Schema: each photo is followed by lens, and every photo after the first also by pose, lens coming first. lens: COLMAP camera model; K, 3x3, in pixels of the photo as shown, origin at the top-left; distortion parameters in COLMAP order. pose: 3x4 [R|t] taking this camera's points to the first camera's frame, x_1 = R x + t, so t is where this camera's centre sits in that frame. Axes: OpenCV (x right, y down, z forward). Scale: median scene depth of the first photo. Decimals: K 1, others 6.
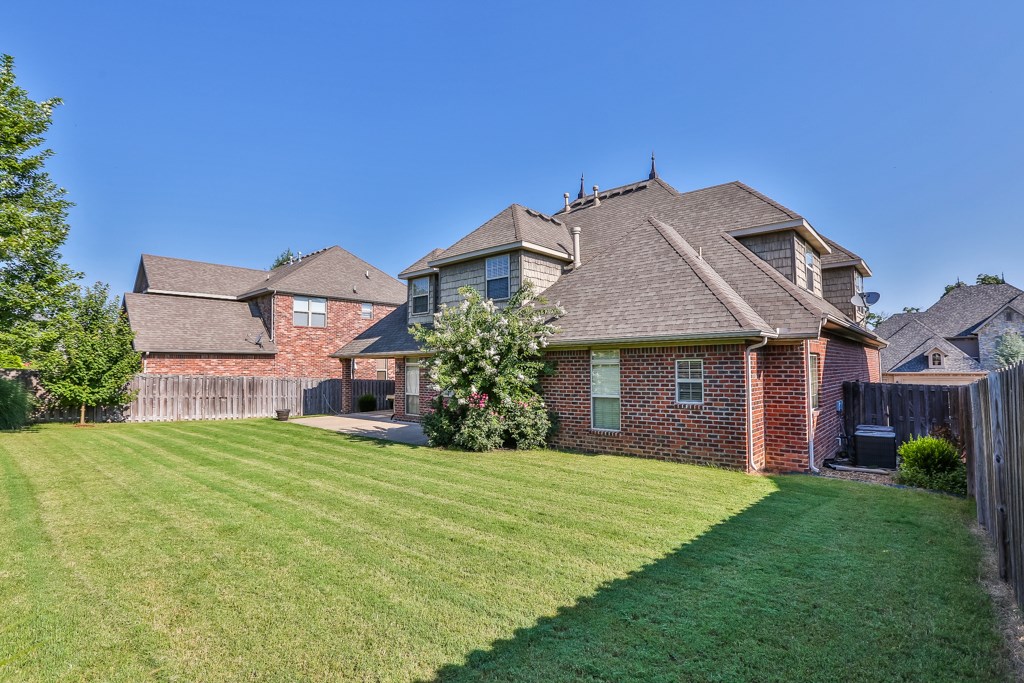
lens RADIAL K [[488.5, 0, 512.0], [0, 488.5, 341.5], [0, 0, 1]] dist [-0.058750, 0.020155]
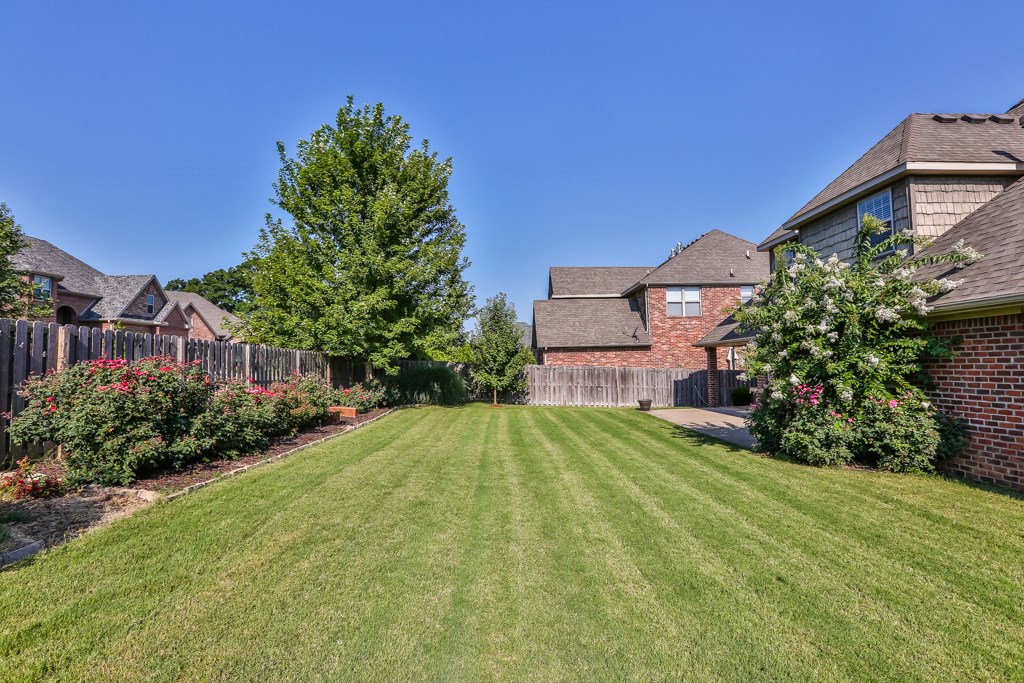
lens RADIAL K [[488.5, 0, 512.0], [0, 488.5, 341.5], [0, 0, 1]] dist [-0.058750, 0.020155]
pose [[0.680959, -0.040587, -0.731196, 0.141909], [0.051215, 0.998658, -0.007737, 0.022525], [0.730529, -0.032180, 0.682123, 0.180526]]
